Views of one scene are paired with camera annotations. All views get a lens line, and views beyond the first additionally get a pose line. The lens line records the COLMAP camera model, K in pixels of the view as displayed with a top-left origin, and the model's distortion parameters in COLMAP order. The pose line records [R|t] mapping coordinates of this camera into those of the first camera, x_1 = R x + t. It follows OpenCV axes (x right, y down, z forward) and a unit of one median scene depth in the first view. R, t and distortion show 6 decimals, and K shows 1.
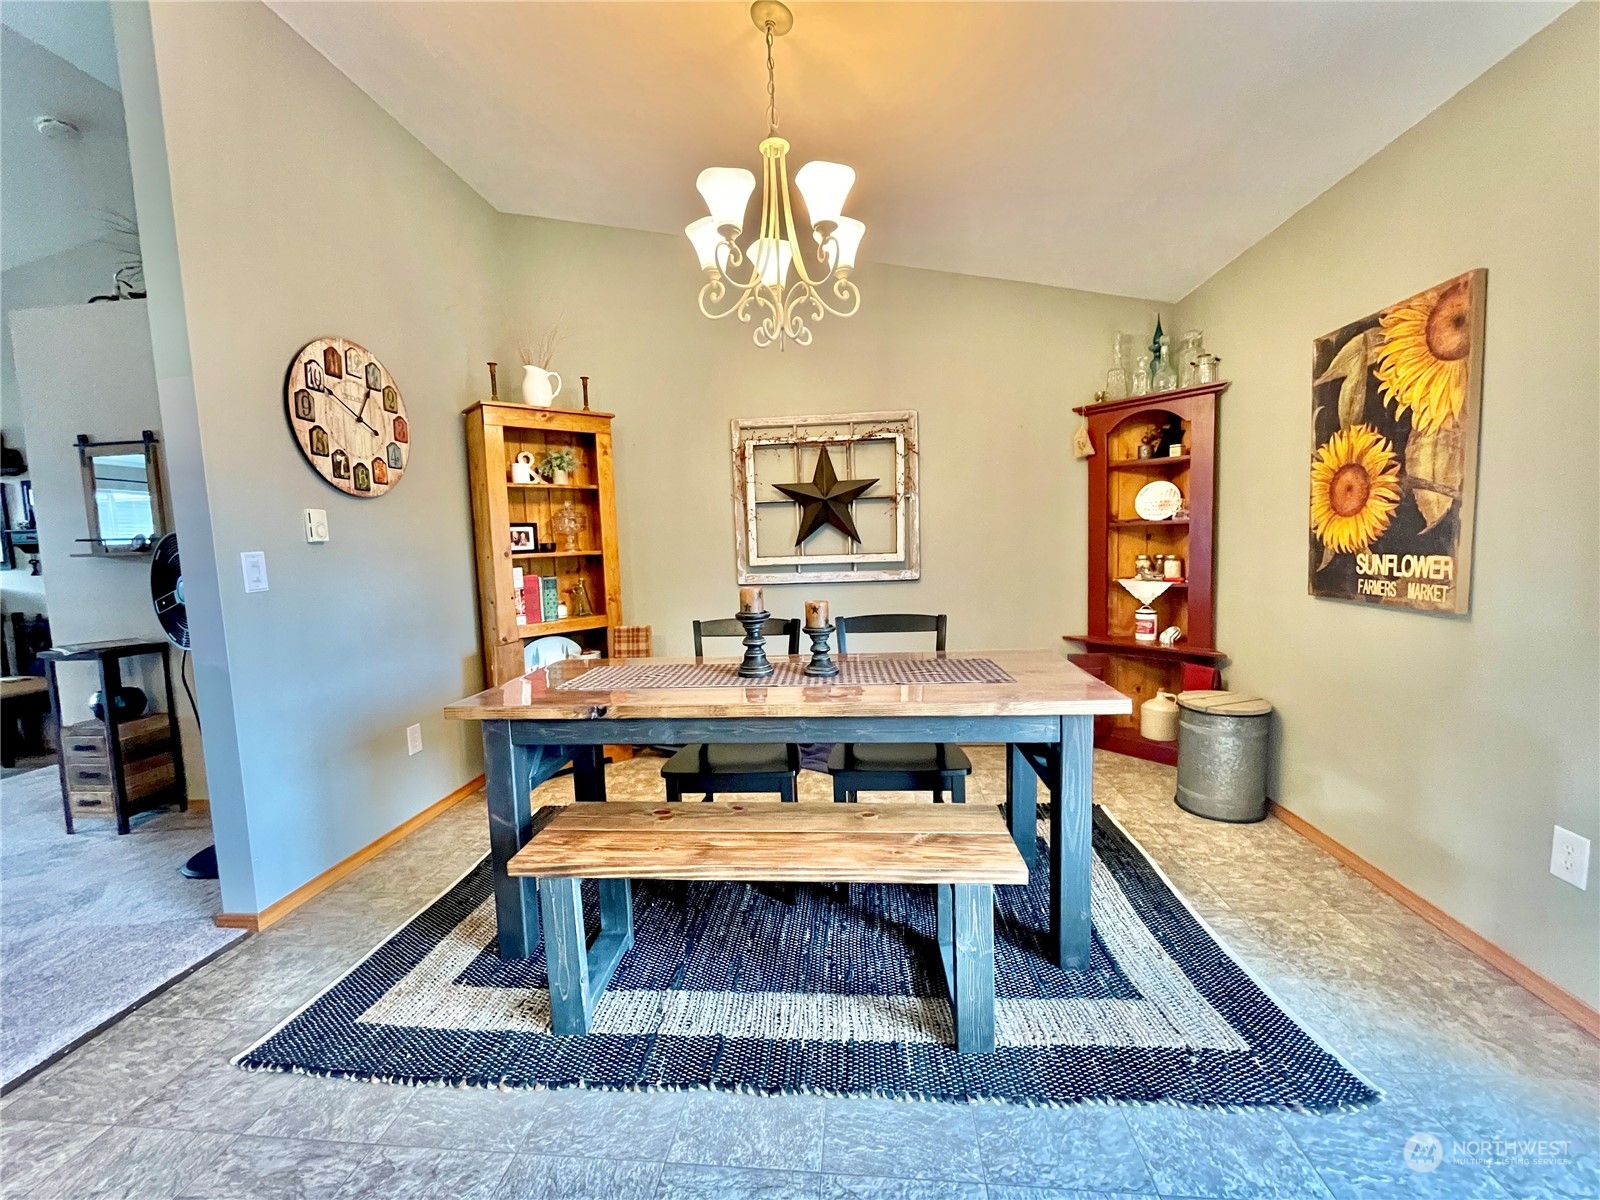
lens RADIAL K [[646.8, 0, 801.2], [0, 646.8, 597.2], [0, 0, 1]] dist [-0.002949, 0.000682]
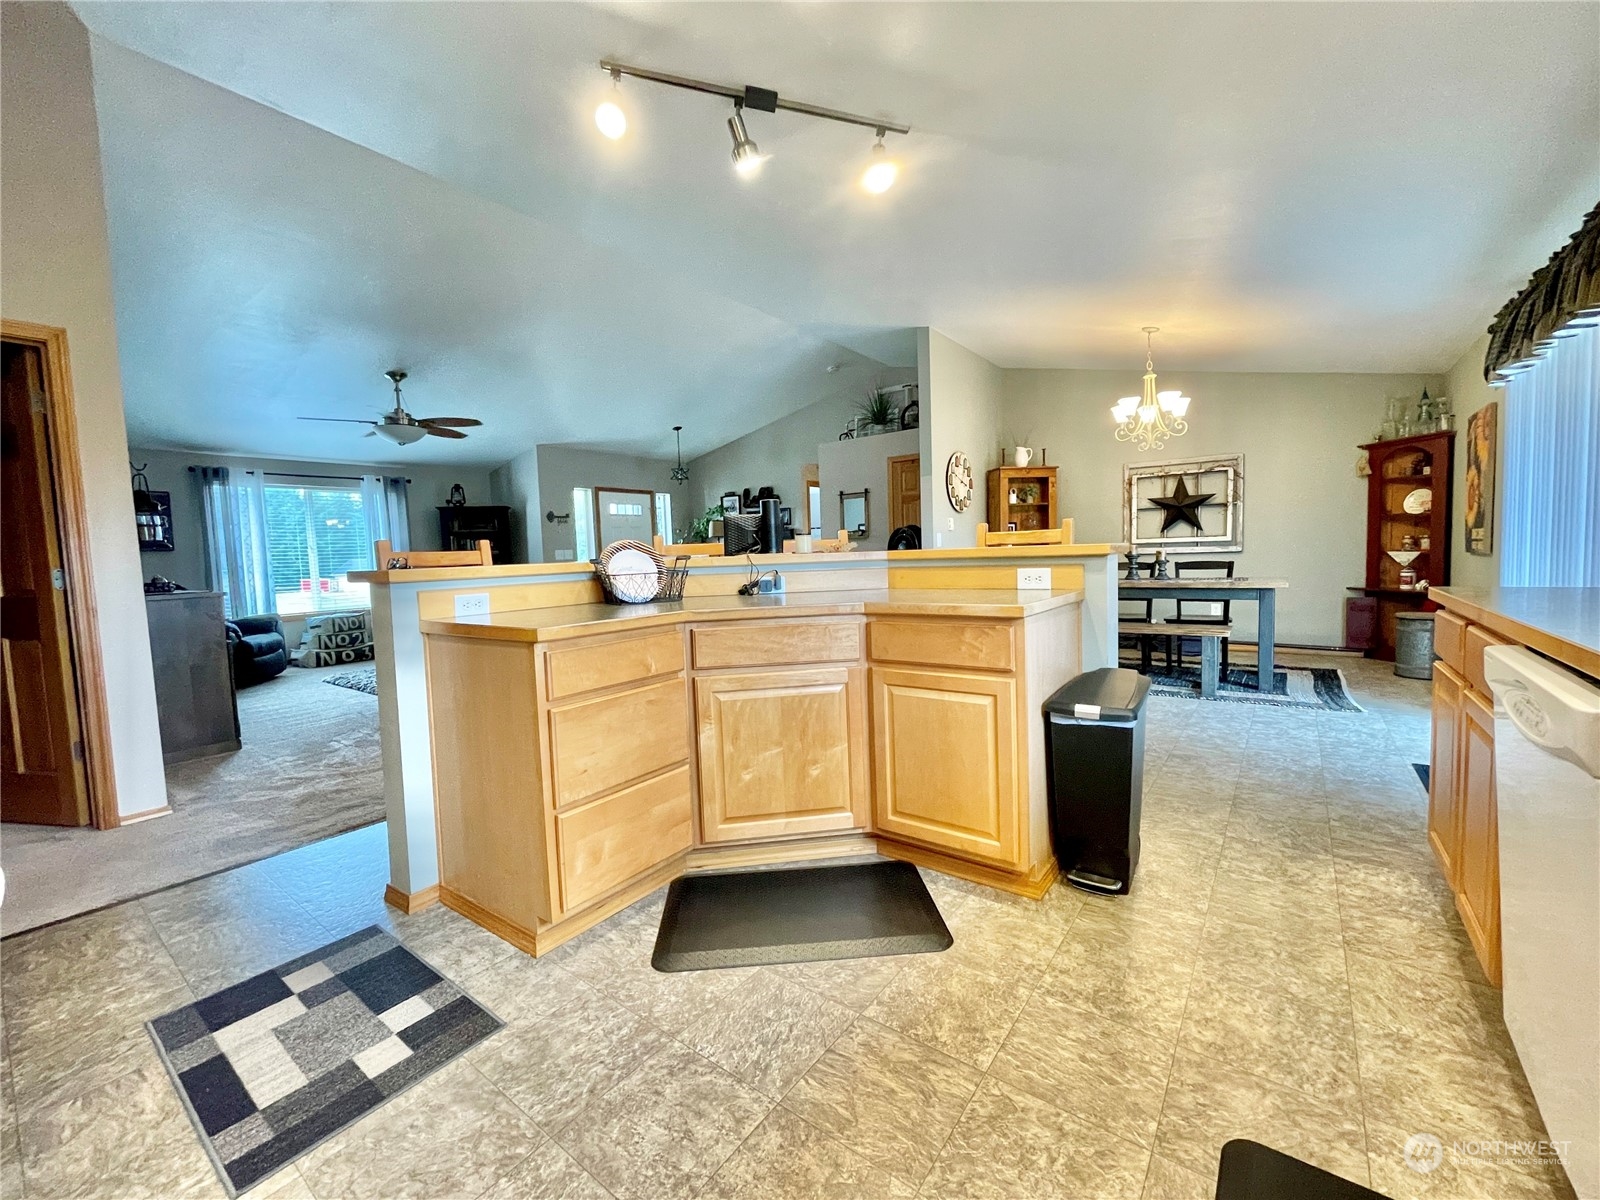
lens RADIAL K [[646.8, 0, 801.2], [0, 646.8, 597.2], [0, 0, 1]] dist [-0.002949, 0.000682]
pose [[0.852374, 0.042564, -0.521198, 0.088493], [-0.043256, 0.999005, 0.010843, 0.130477], [0.521141, 0.013303, 0.853367, -1.103805]]
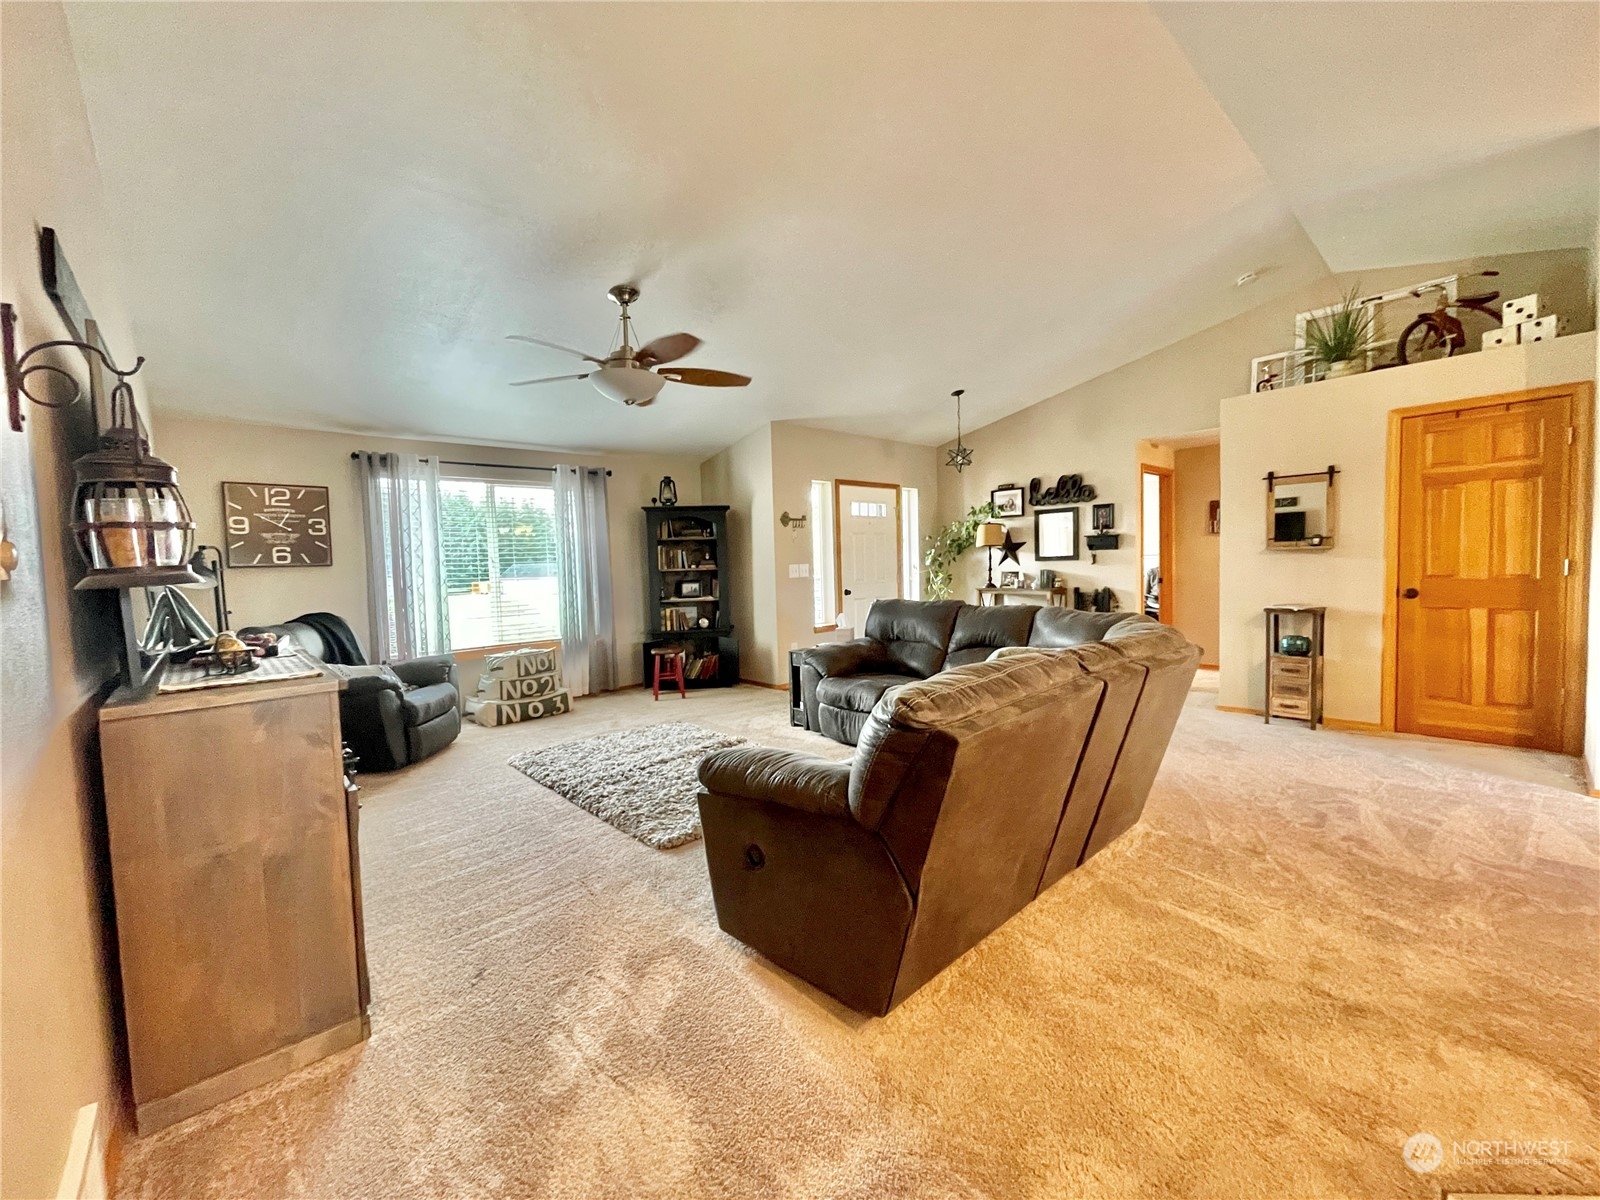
lens RADIAL K [[647.2, 0, 795.6], [0, 647.2, 596.4], [0, 0, 1]] dist [-0.000892, 0.000237]
pose [[0.731843, 0.049081, -0.679704, -0.760097], [-0.058149, 0.998263, 0.009474, 0.088454], [0.678988, 0.032590, 0.733426, -0.797643]]
